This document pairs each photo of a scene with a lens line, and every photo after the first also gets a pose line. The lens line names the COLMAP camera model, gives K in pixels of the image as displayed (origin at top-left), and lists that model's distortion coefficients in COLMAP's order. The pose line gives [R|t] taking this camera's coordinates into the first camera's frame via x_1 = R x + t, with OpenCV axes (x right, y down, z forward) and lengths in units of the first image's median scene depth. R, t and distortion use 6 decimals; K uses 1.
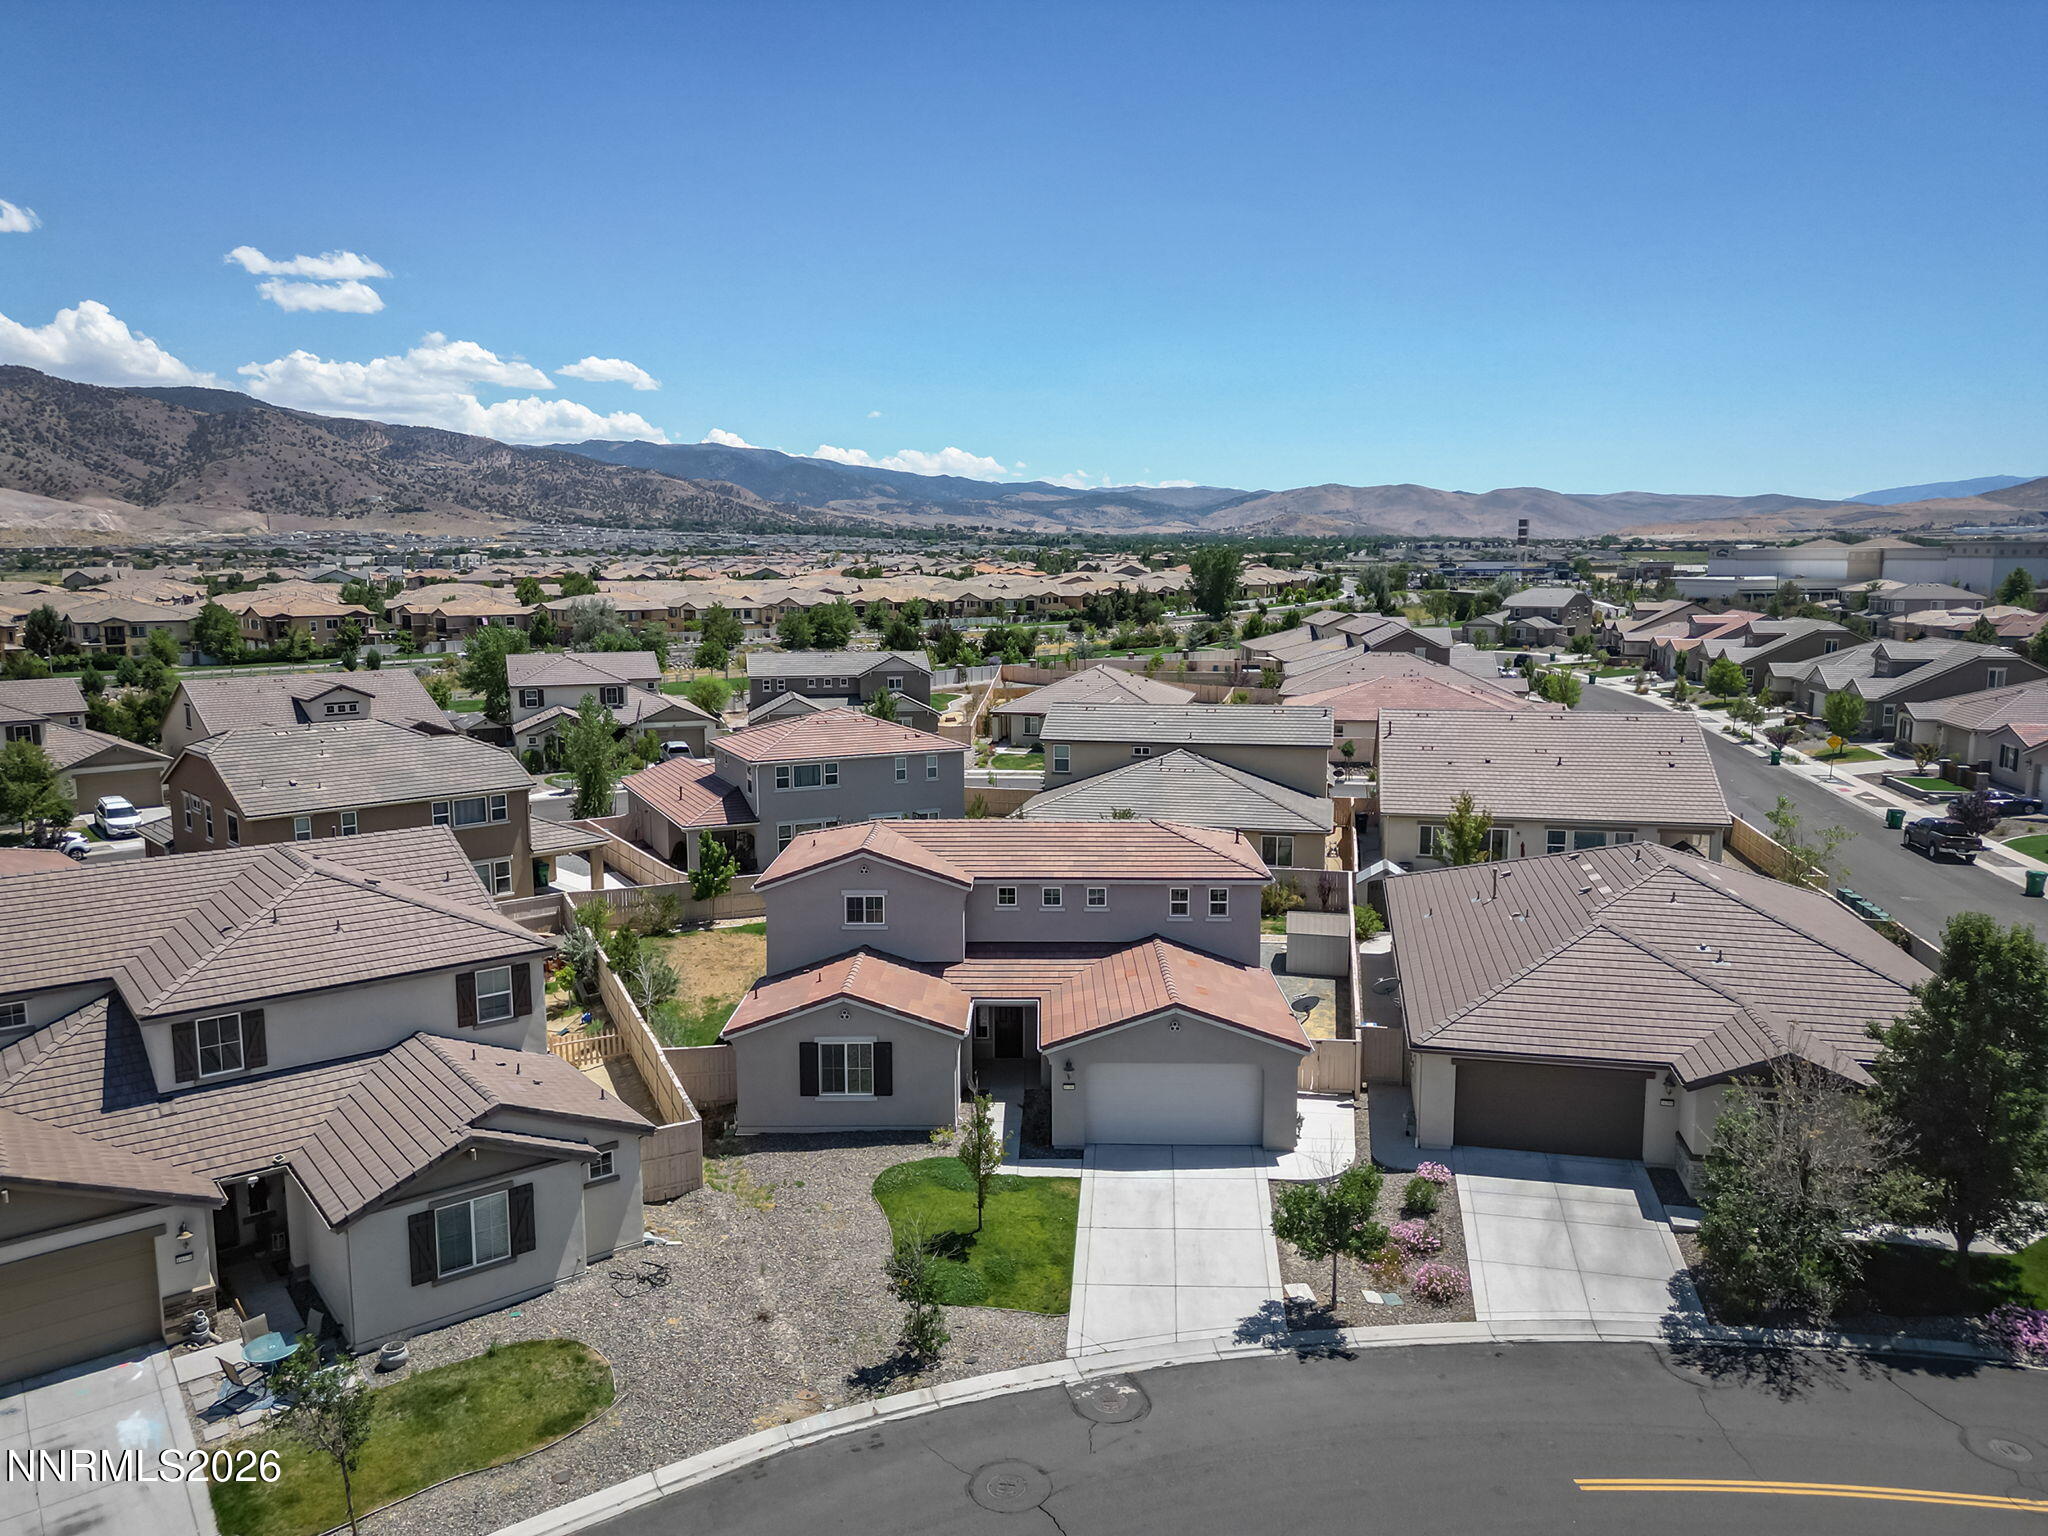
lens RADIAL K [[1437.3, 0, 1021.3], [0, 1437.3, 780.5], [0, 0, 1]] dist [0.068265, -0.055419]
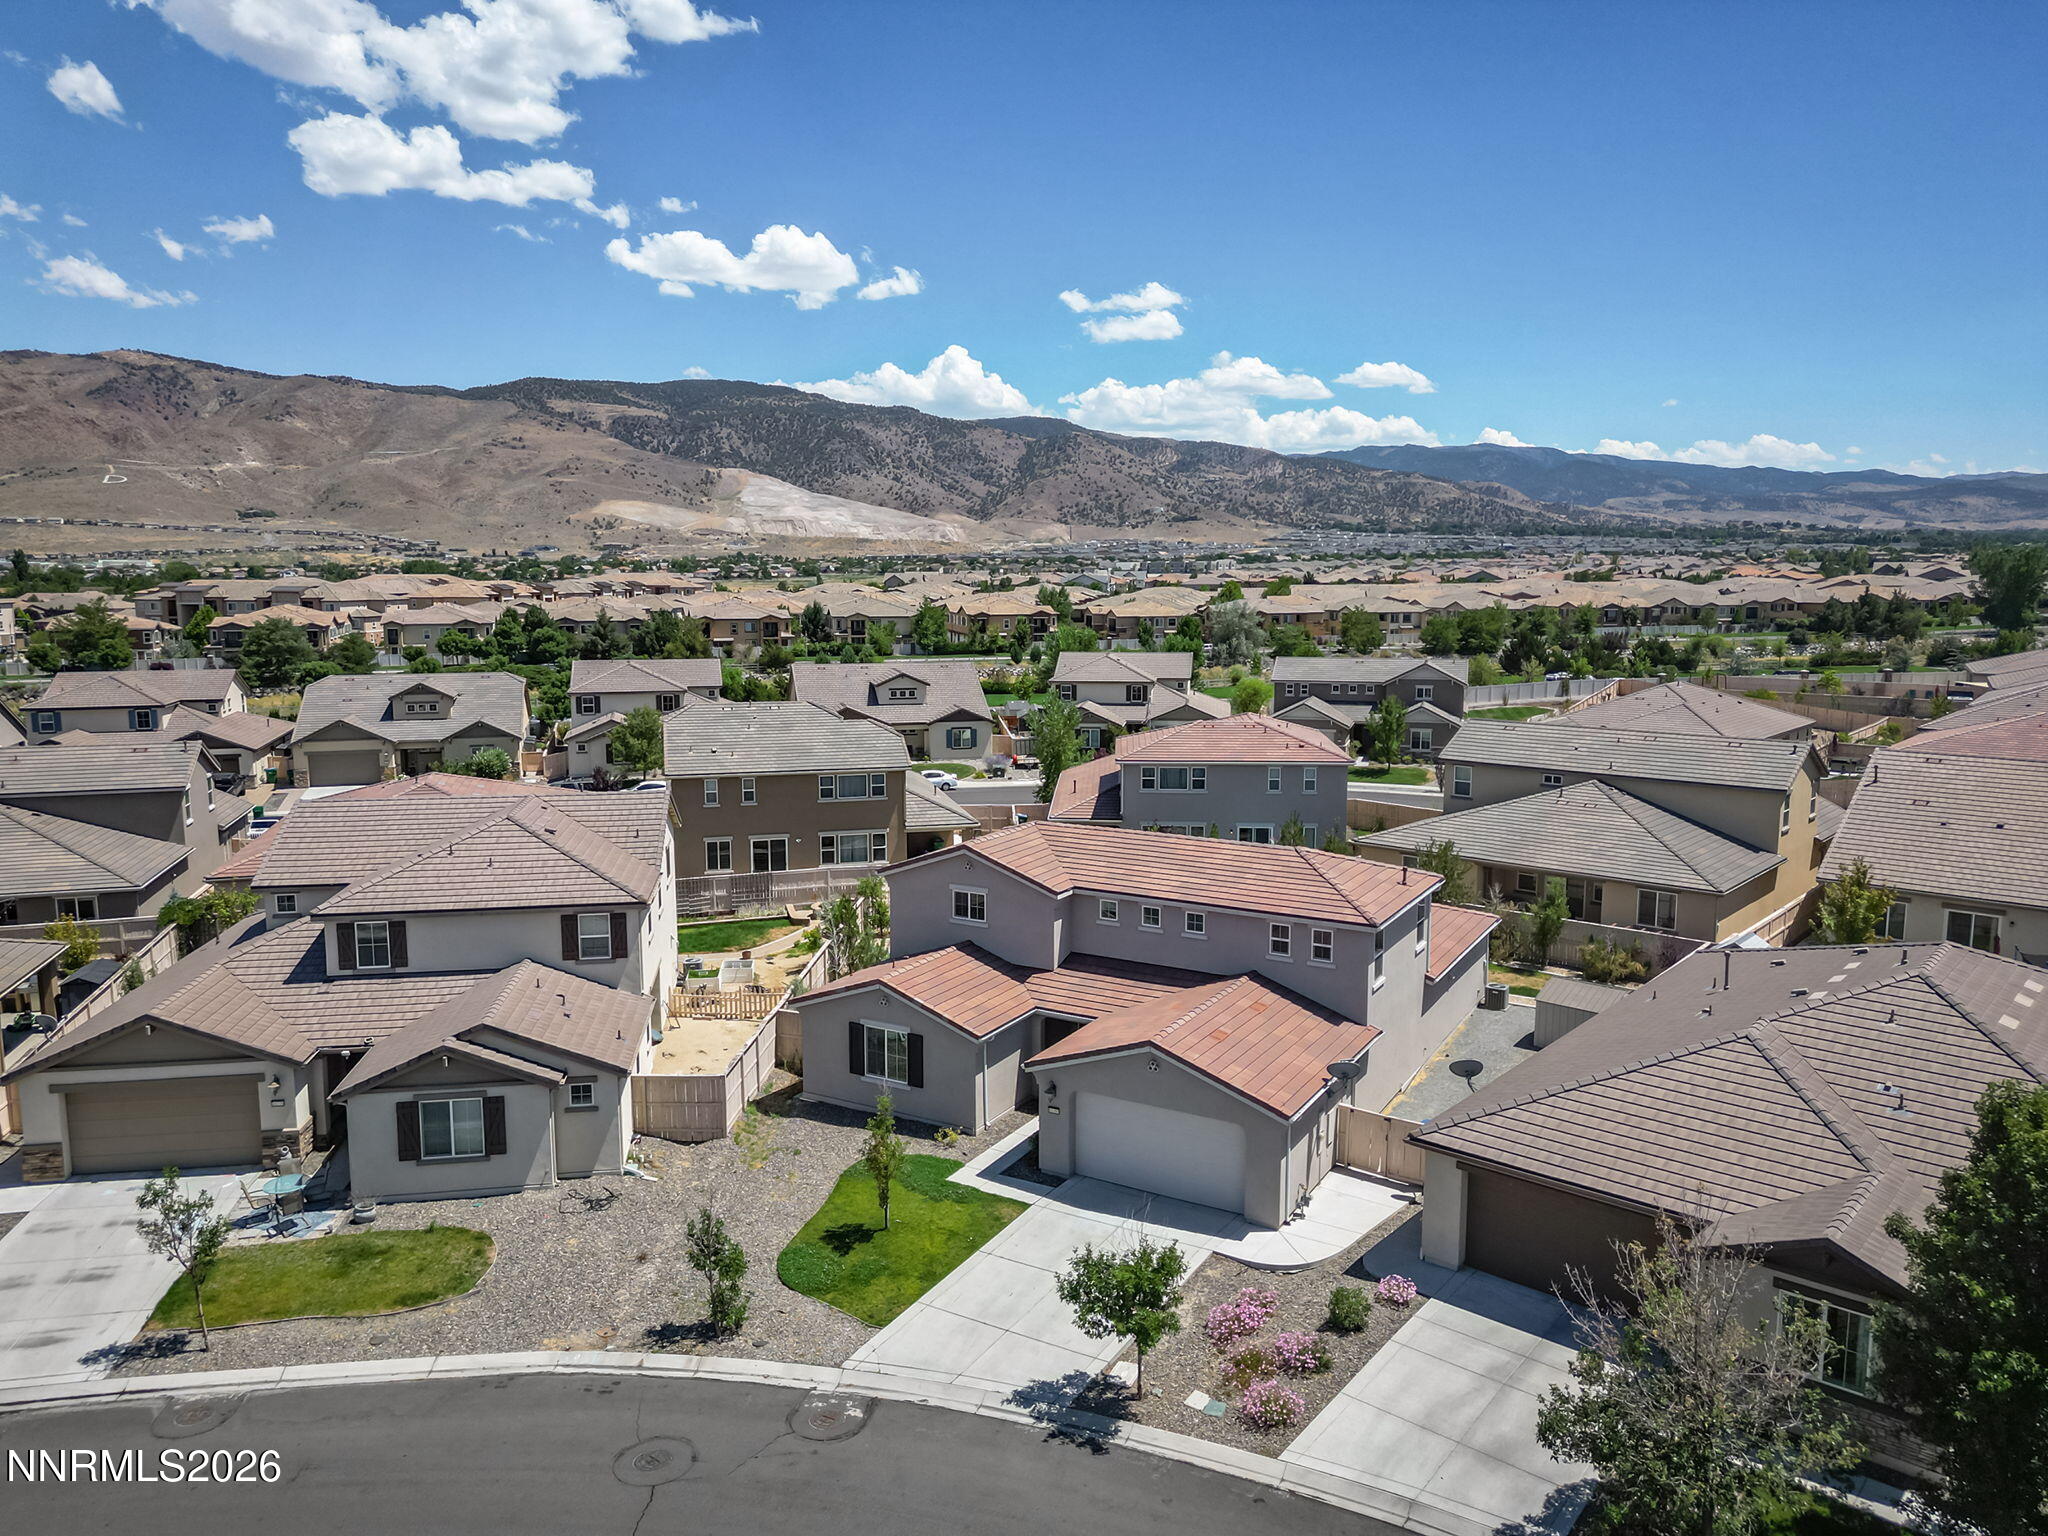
lens RADIAL K [[1437.3, 0, 1023.4], [0, 1437.3, 784.6], [0, 0, 1]] dist [0.068265, -0.055419]
pose [[0.872937, 0.075622, -0.481935, 0.463645], [-0.075499, 0.996952, 0.019682, -0.020744], [0.481954, 0.019205, 0.875986, 0.147540]]
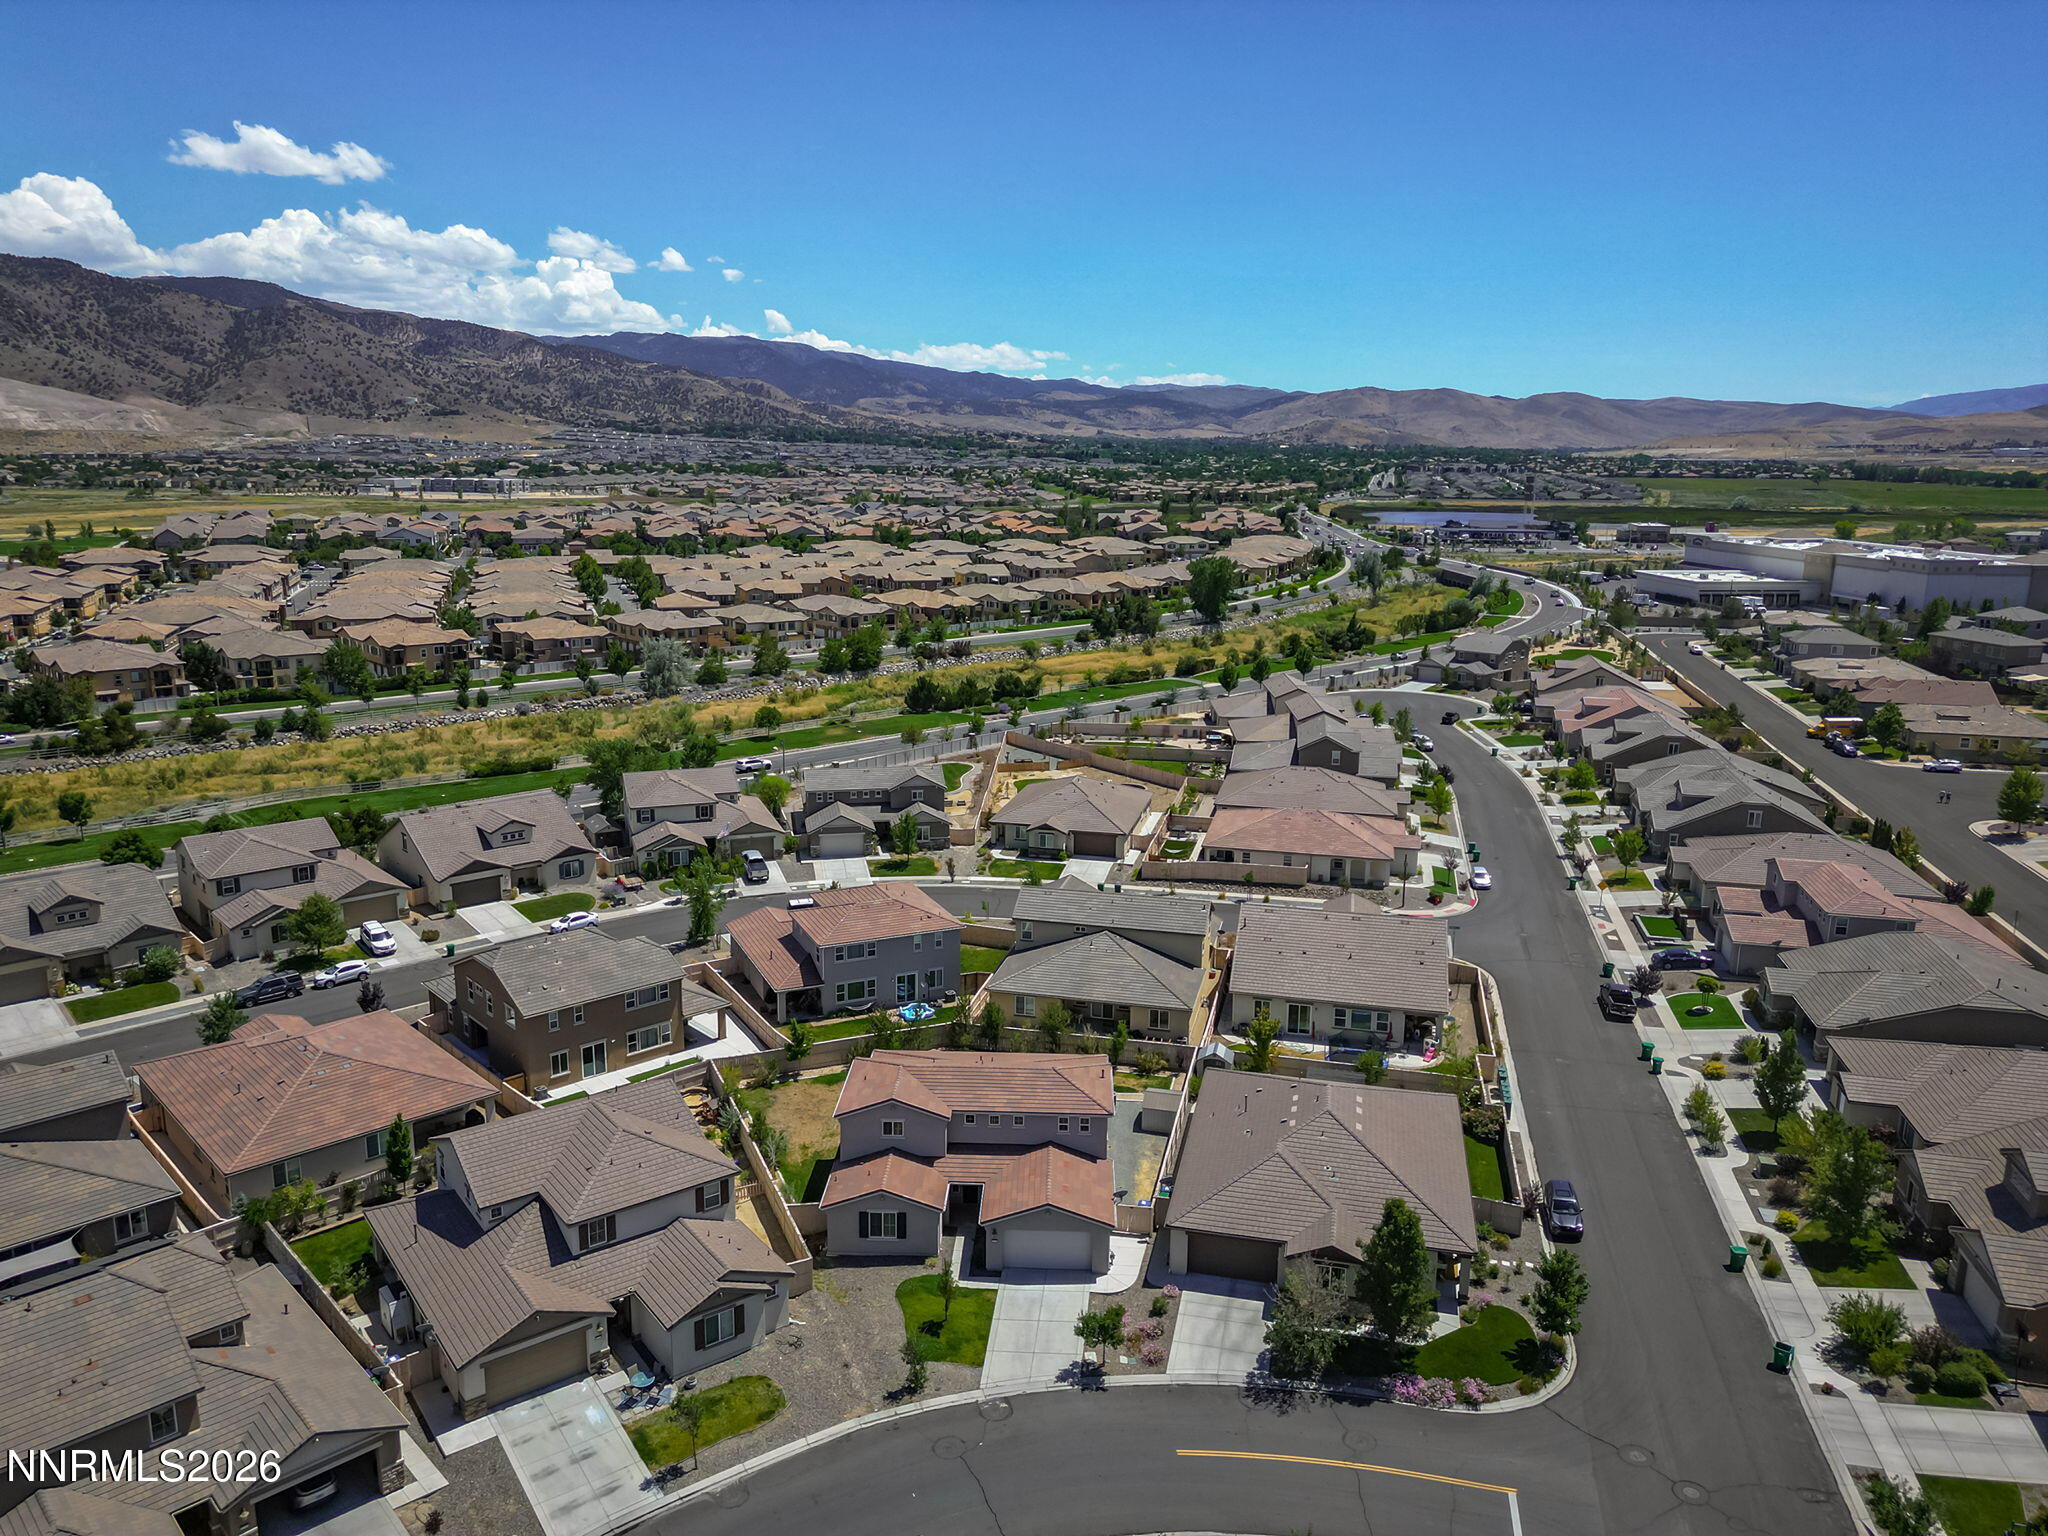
lens RADIAL K [[1437.3, 0, 1018.2], [0, 1437.3, 778.8], [0, 0, 1]] dist [0.068265, -0.055419]
pose [[0.999662, 0.015319, -0.020997, 0.098511], [-0.013805, 0.997420, 0.070447, -0.567524], [0.022022, -0.070133, 0.997295, -0.951864]]
